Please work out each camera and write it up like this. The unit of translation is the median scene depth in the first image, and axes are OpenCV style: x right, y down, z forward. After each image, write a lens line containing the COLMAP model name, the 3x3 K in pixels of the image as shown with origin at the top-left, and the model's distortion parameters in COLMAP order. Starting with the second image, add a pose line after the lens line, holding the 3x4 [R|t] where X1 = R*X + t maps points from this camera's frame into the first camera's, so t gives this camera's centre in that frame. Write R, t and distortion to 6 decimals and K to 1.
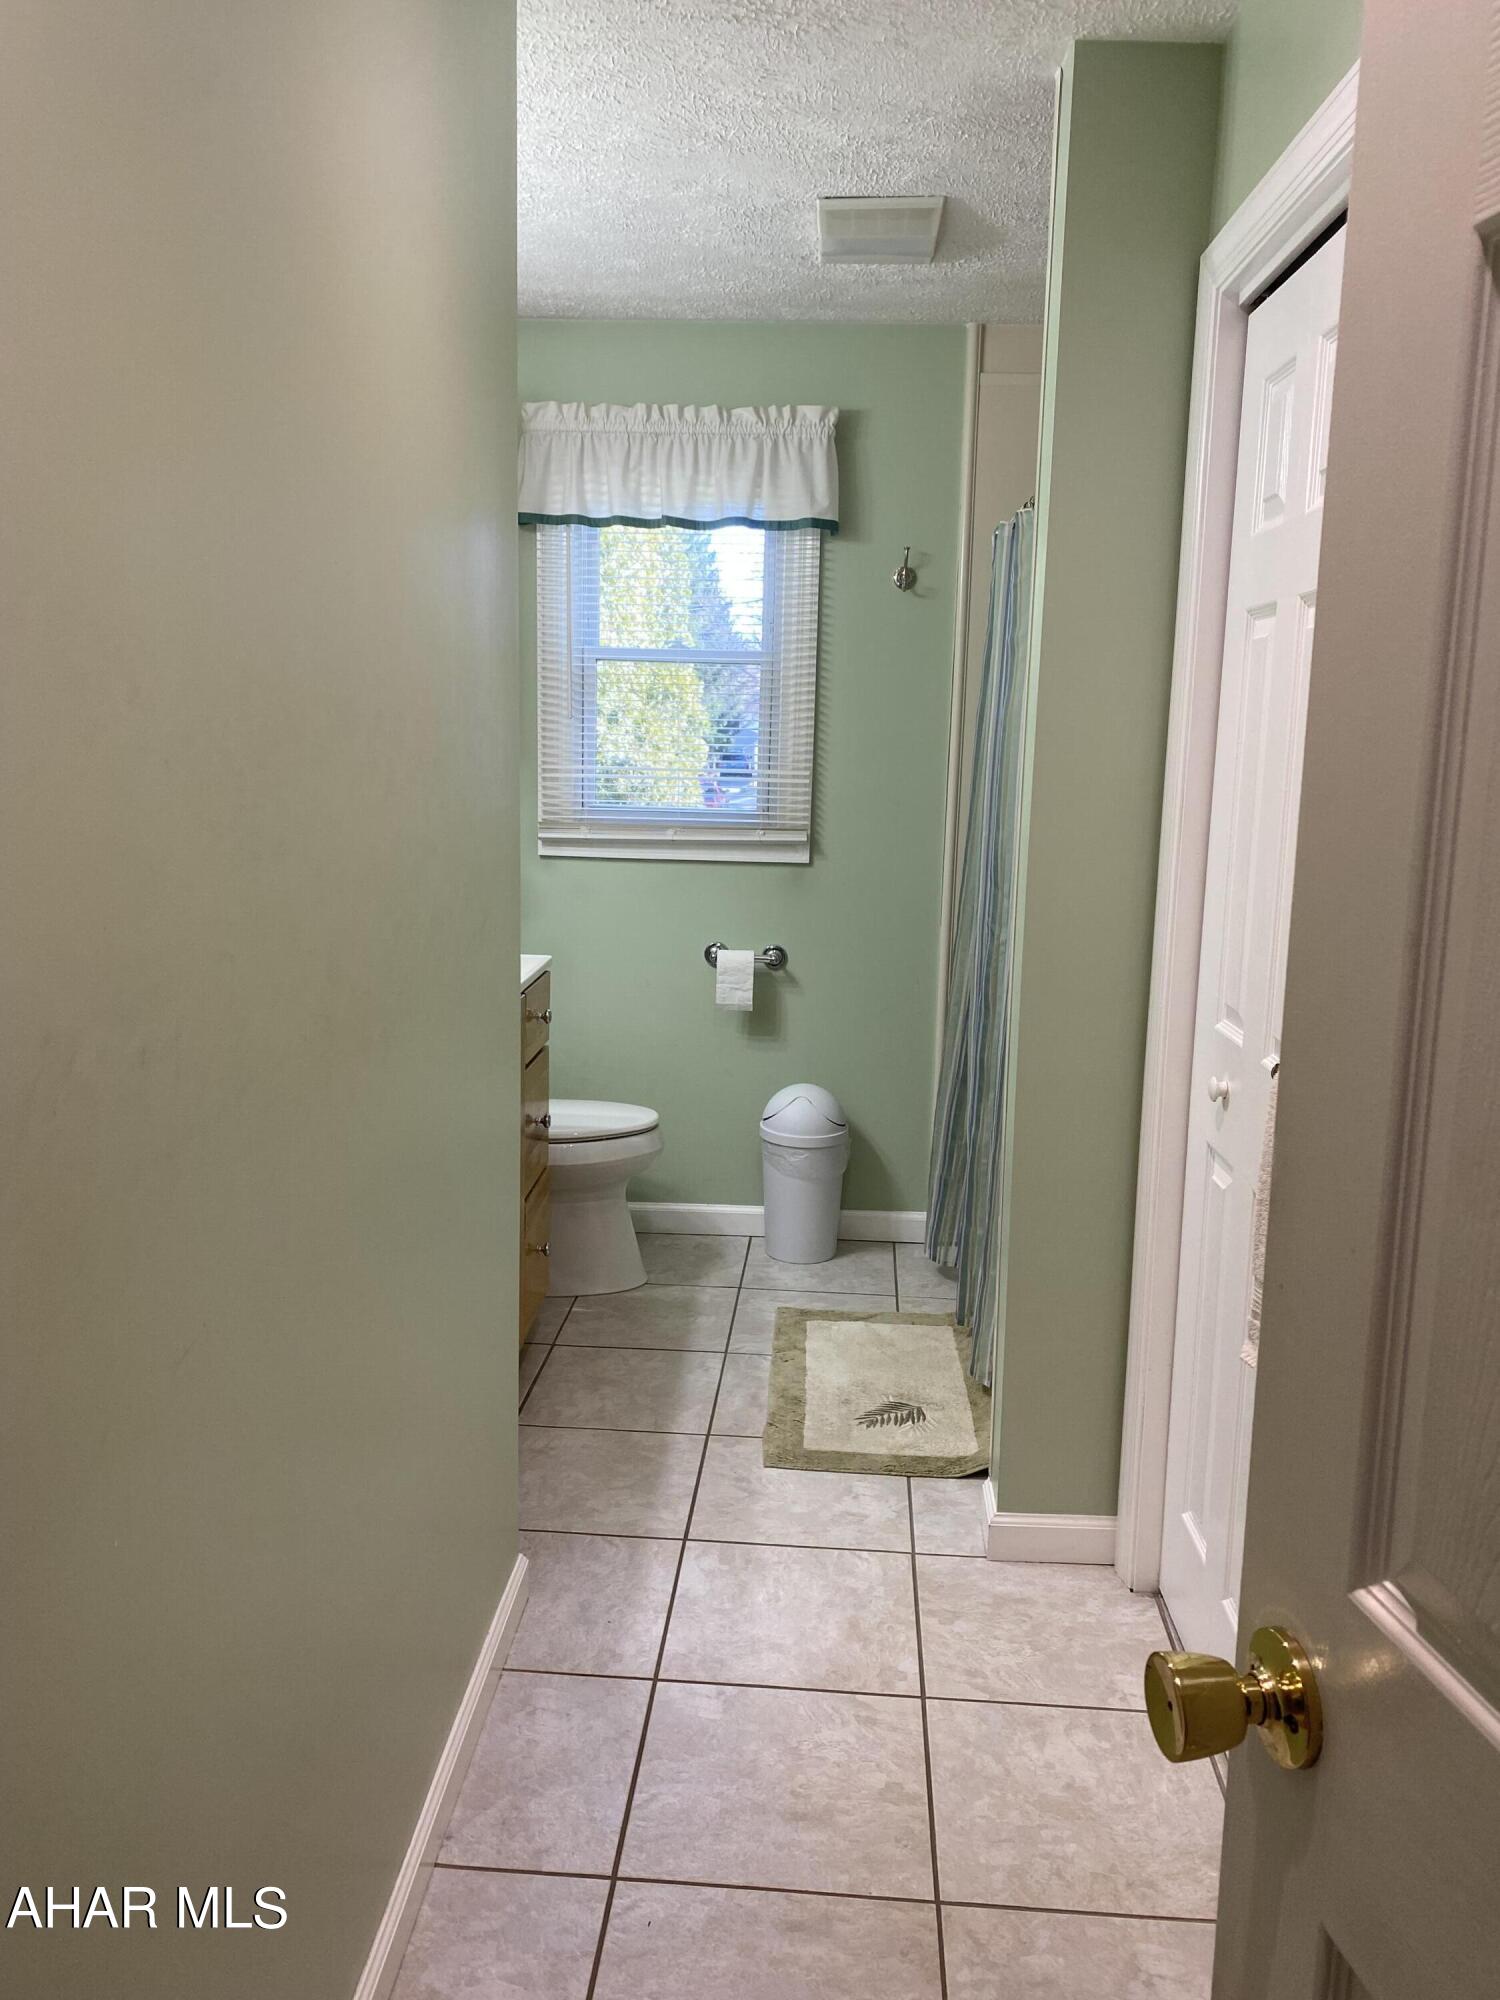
lens RADIAL K [[1506.3, 0, 734.4], [0, 1506.3, 994.0], [0, 0, 1]] dist [0.047133, -0.052993]
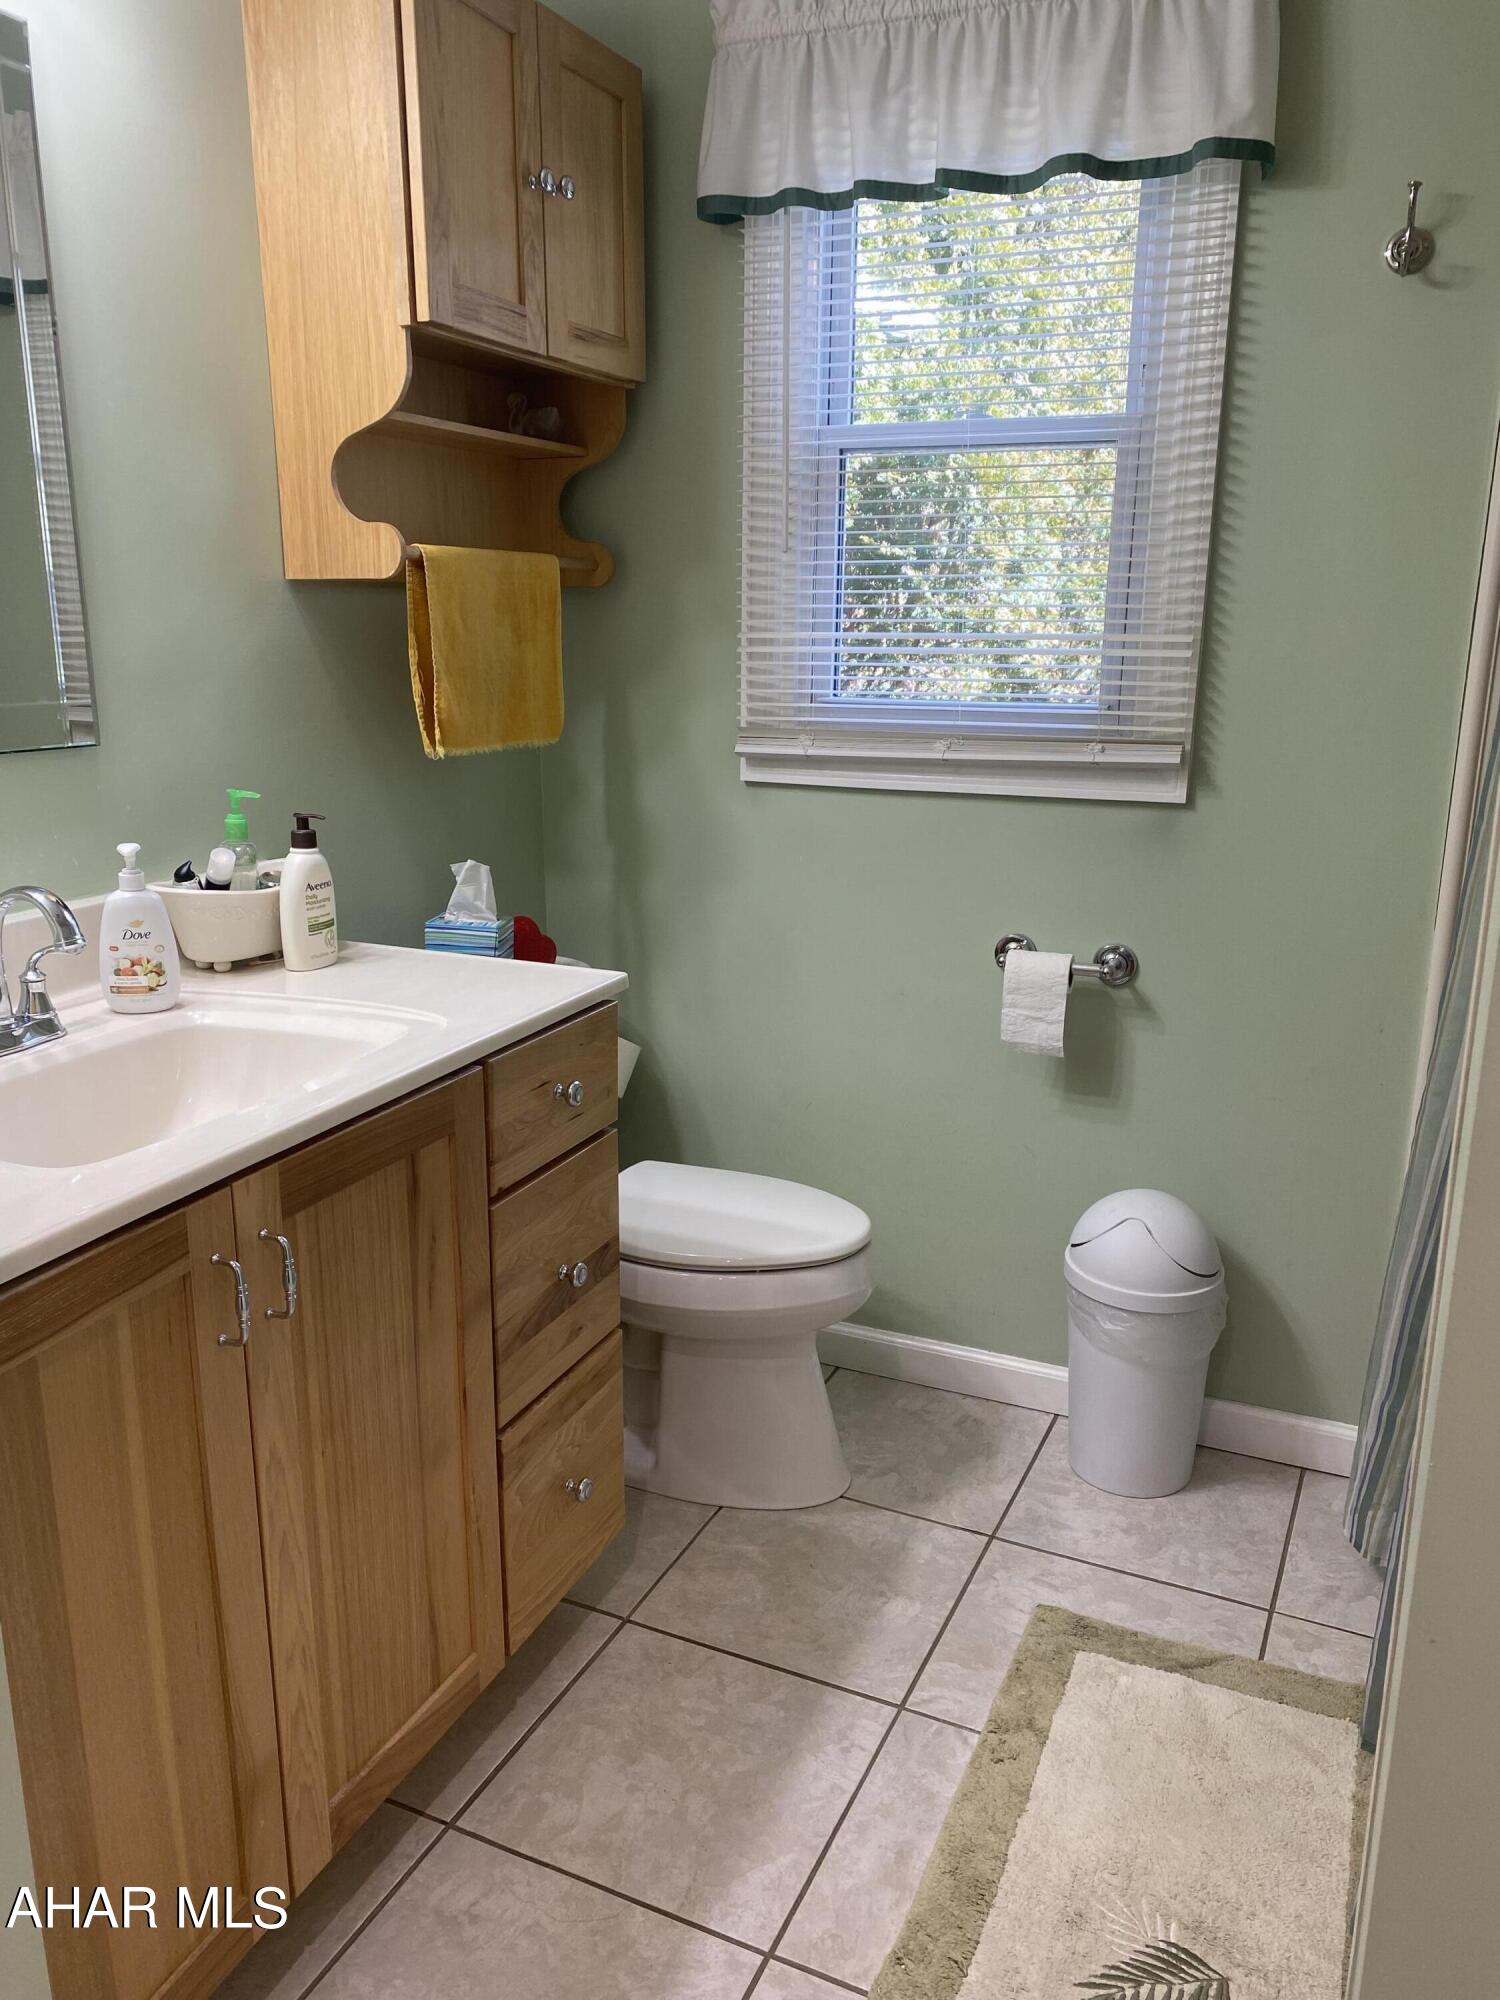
lens RADIAL K [[1506.3, 0, 762.4], [0, 1506.3, 1017.8], [0, 0, 1]] dist [0.047133, -0.052993]
pose [[0.936268, 0.072622, -0.343699, 0.105702], [-0.041786, 0.994475, 0.096299, -0.057140], [0.348793, -0.075800, 0.934129, 0.428188]]
